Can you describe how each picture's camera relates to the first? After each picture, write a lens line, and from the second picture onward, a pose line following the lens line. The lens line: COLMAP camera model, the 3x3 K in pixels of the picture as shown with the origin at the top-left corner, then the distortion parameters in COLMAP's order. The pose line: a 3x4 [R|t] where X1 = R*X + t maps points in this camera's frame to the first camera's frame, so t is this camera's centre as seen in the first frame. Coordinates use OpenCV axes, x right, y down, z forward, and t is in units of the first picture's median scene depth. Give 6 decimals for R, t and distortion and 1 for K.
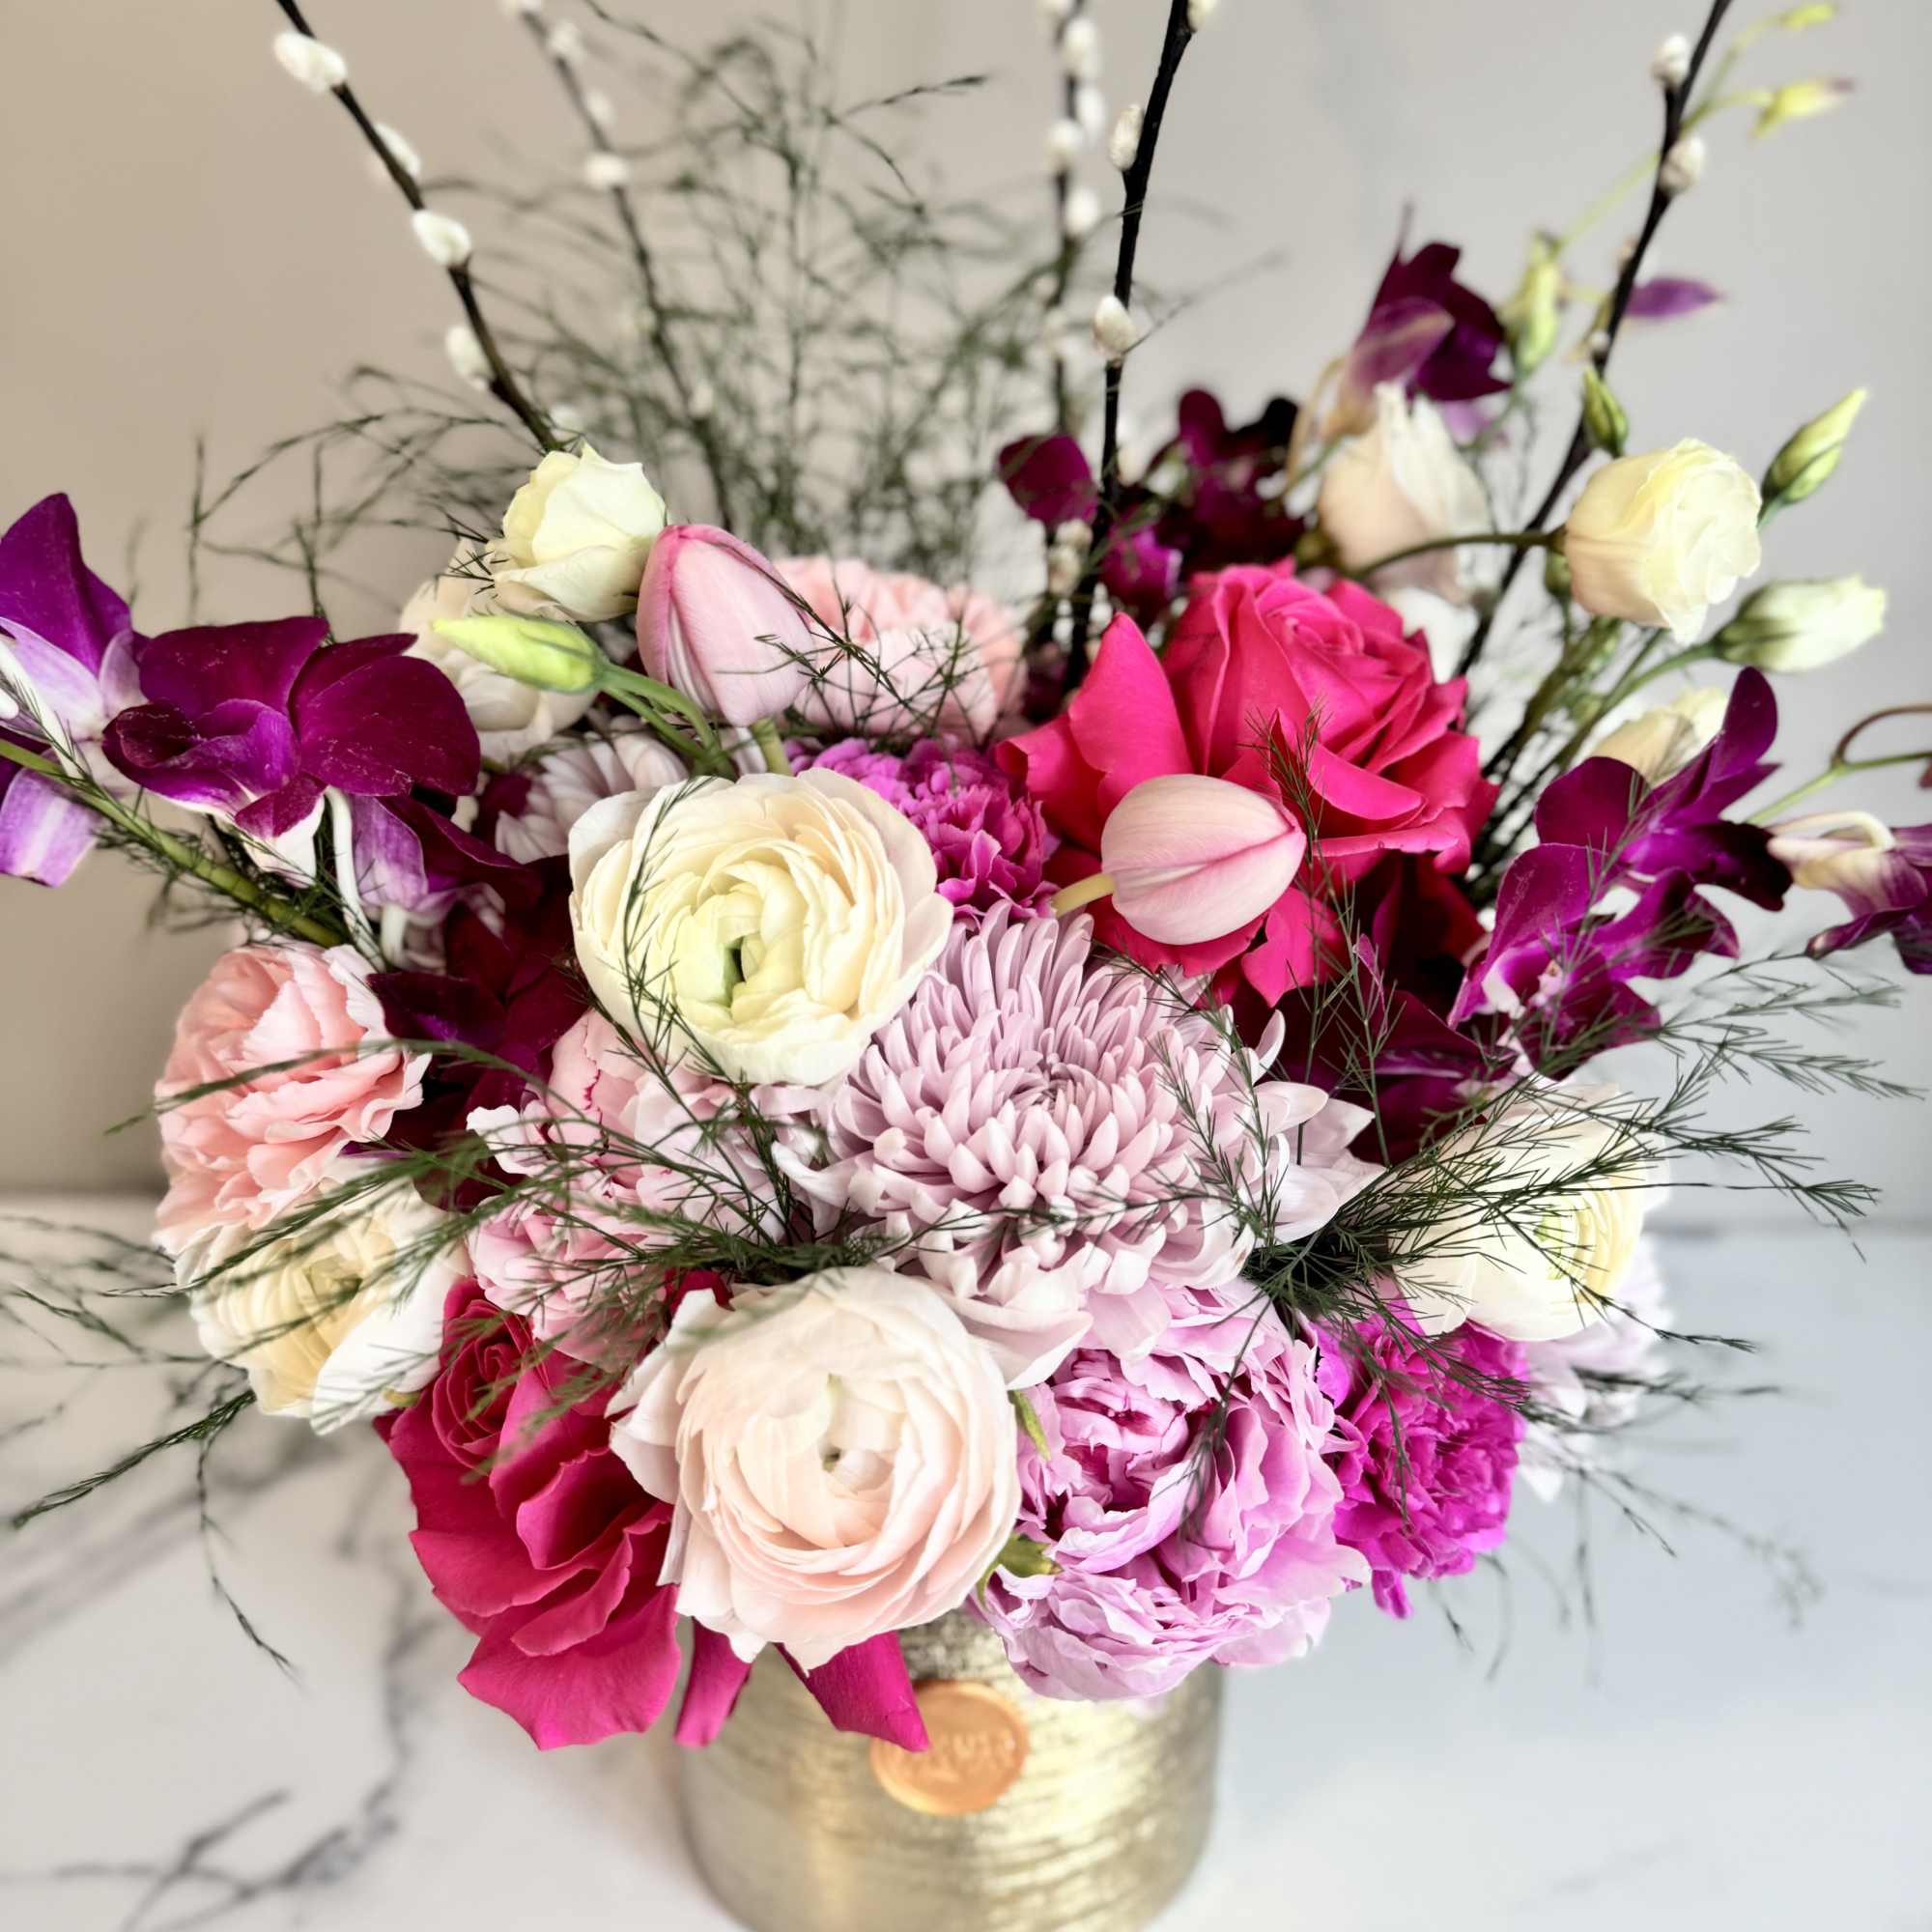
lens RADIAL K [[1809.4, 0, 966.0], [0, 1809.4, 966.0], [0, 0, 1]] dist [0.102778, -0.215566]
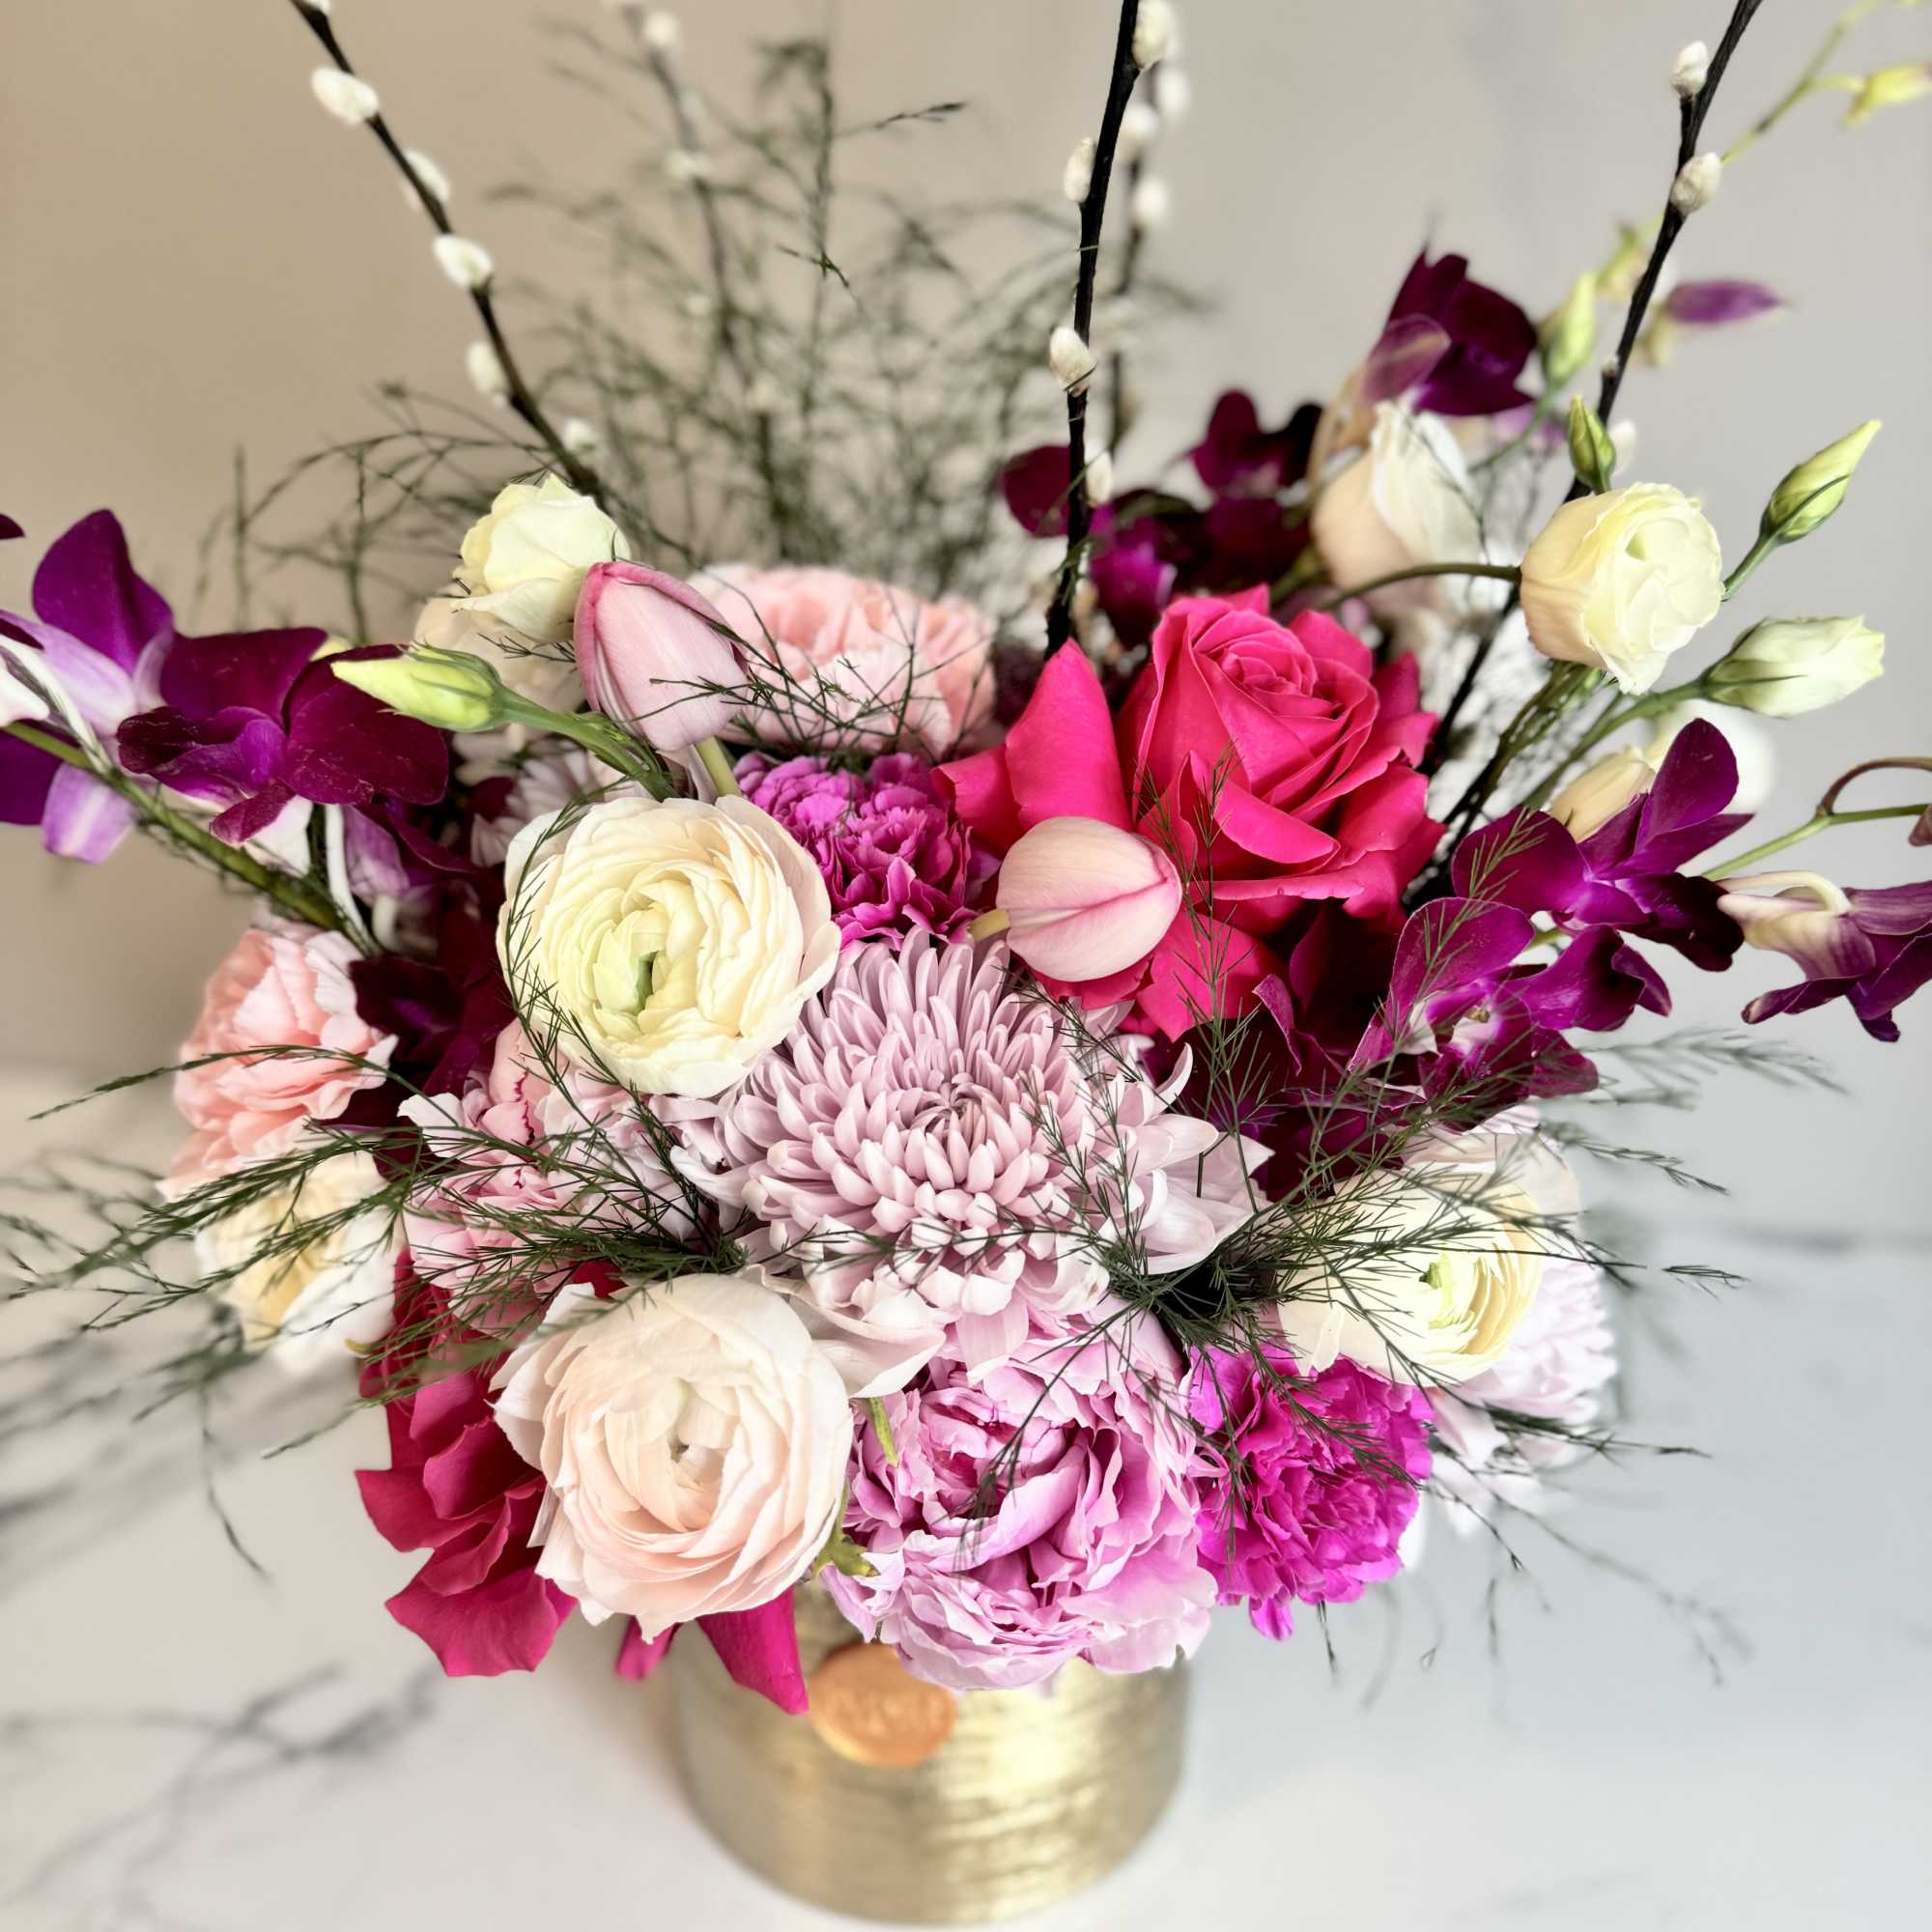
lens RADIAL K [[1814.0, 0, 975.8], [0, 1814.0, 967.6], [0, 0, 1]] dist [0.093801, -0.191146]
pose [[0.987295, 0.054967, -0.149086, 0.211226], [-0.047126, 0.997339, 0.055631, -0.071594], [0.151747, -0.047899, 0.987258, -0.024964]]
